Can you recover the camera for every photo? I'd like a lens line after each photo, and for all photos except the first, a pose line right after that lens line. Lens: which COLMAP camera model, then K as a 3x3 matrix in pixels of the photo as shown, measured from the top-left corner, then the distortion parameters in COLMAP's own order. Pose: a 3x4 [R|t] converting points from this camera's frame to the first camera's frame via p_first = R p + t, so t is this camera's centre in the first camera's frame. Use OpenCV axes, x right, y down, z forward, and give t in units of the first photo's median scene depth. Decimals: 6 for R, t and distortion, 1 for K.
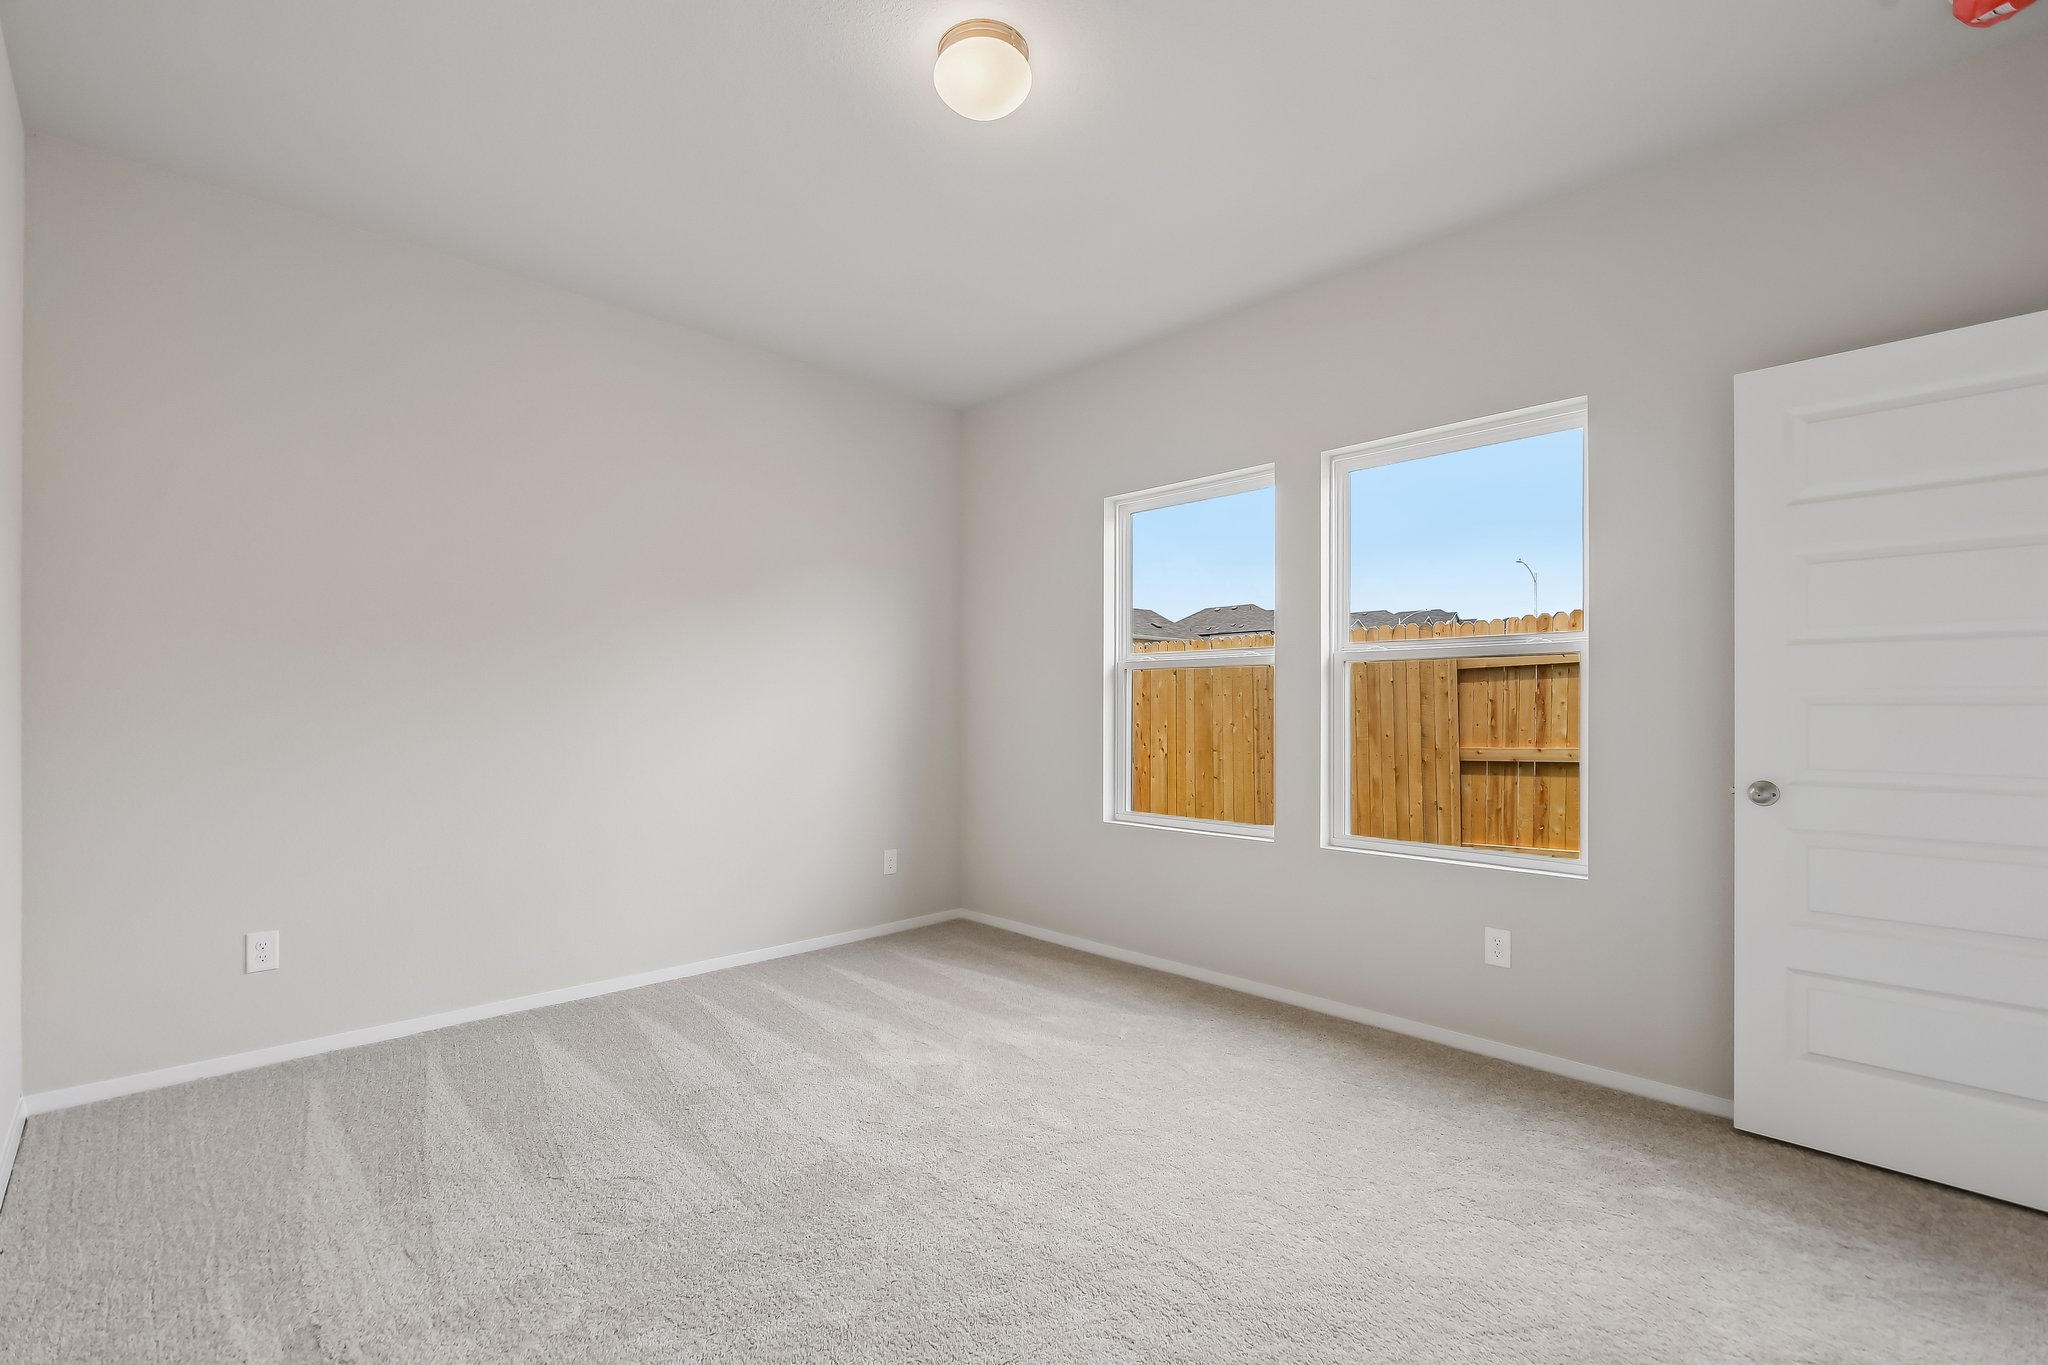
lens RADIAL K [[903.8, 0, 1020.8], [0, 903.8, 721.3], [0, 0, 1]] dist [-0.004004, -0.000578]
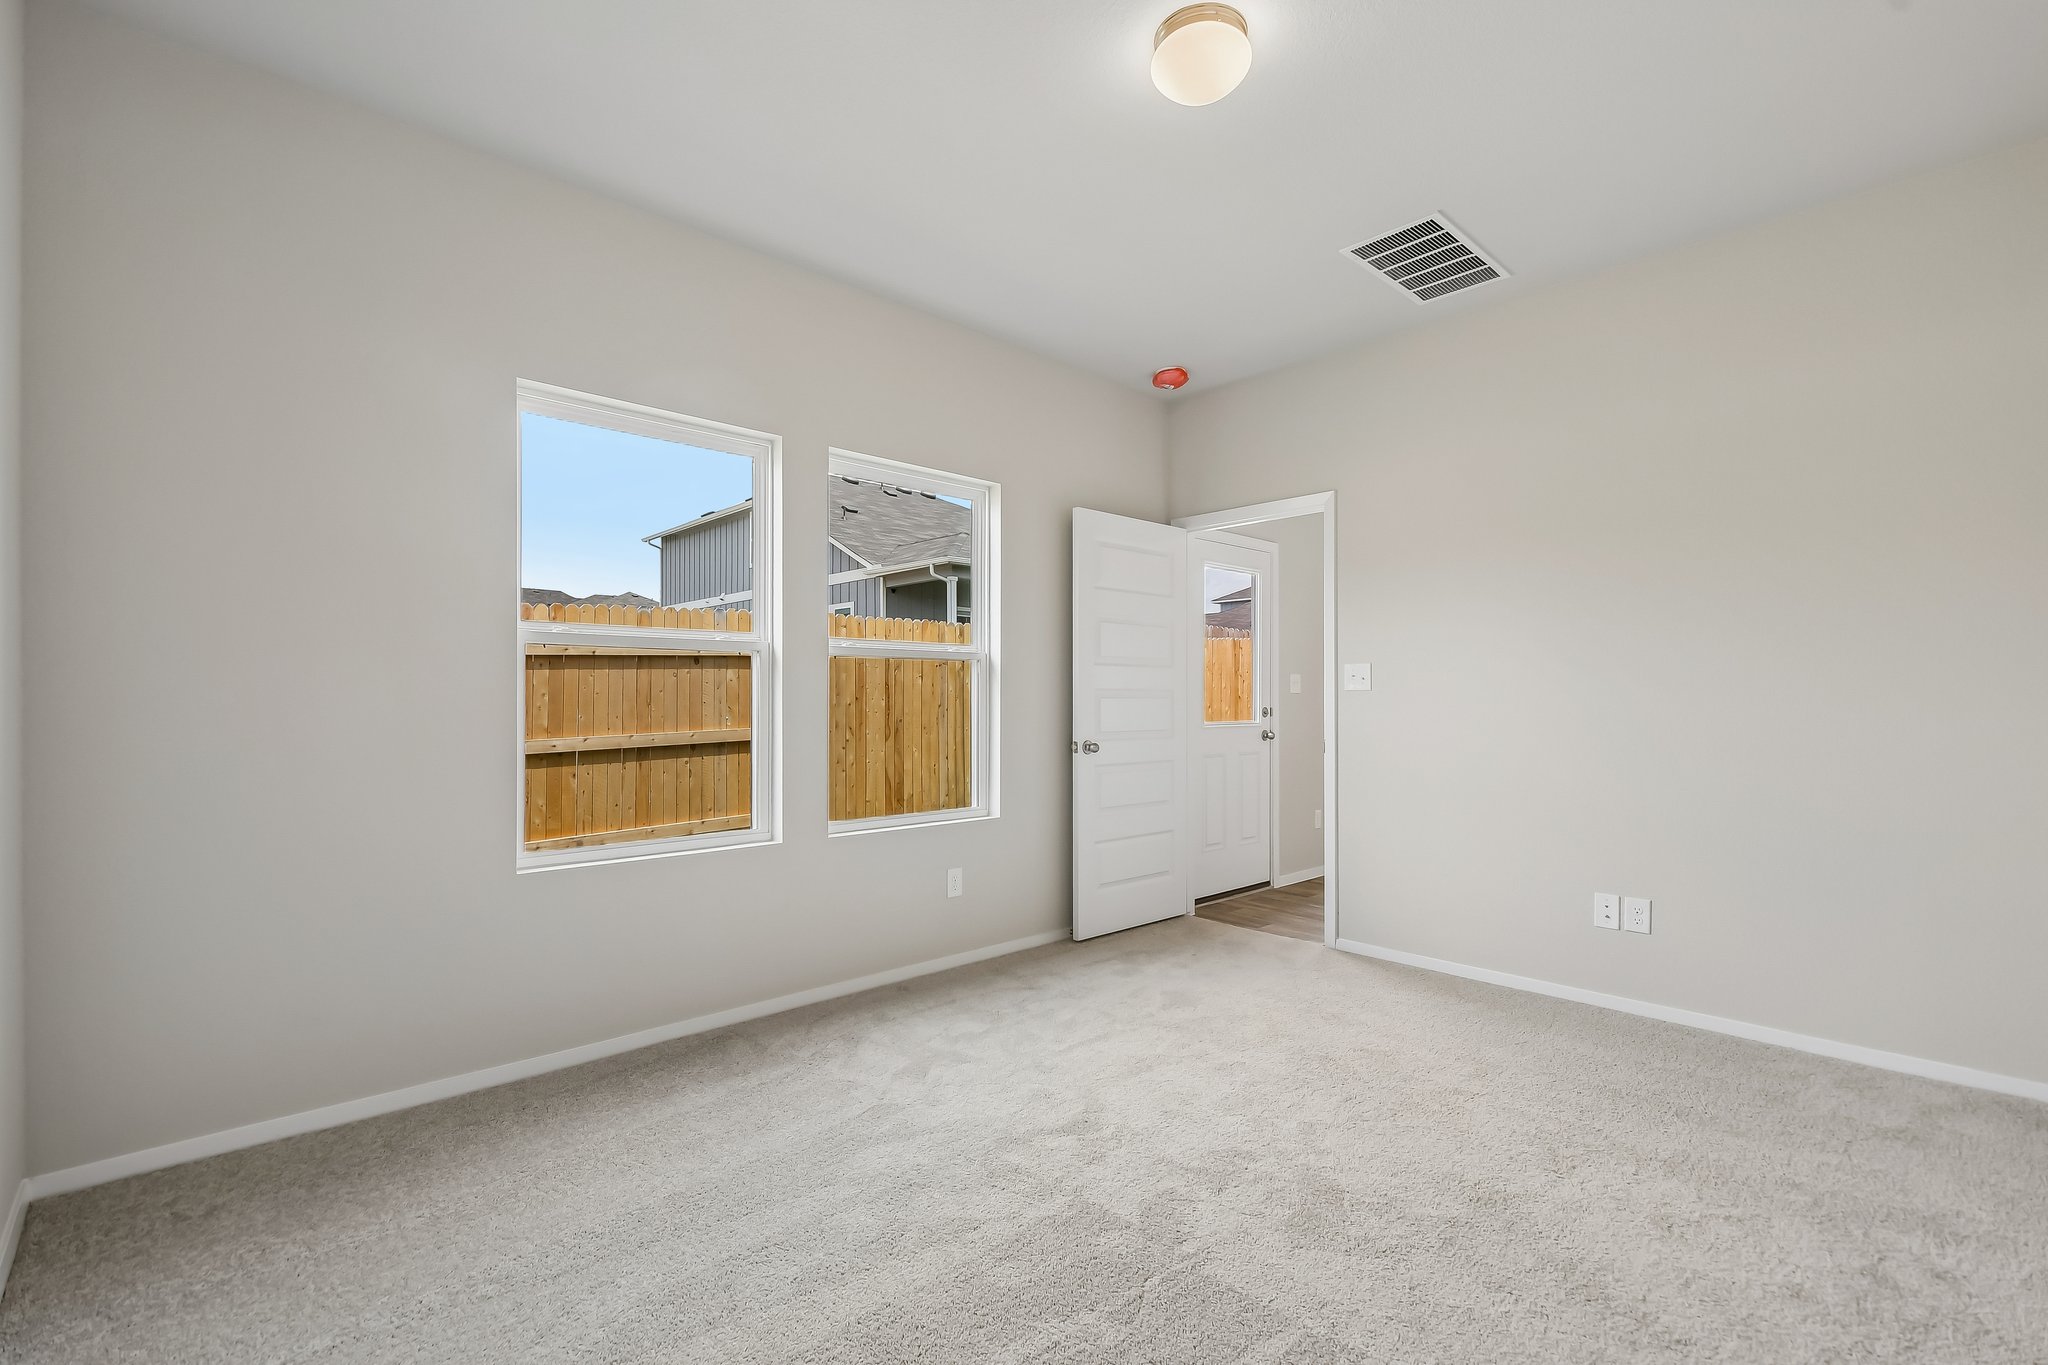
lens RADIAL K [[903.8, 0, 1029.2], [0, 903.8, 689.4], [0, 0, 1]] dist [-0.004004, -0.000578]
pose [[0.022424, 0.003052, 0.999744, -0.739990], [0.013291, 0.999906, -0.003351, -0.020218], [-0.999660, 0.013363, 0.022381, 0.821303]]
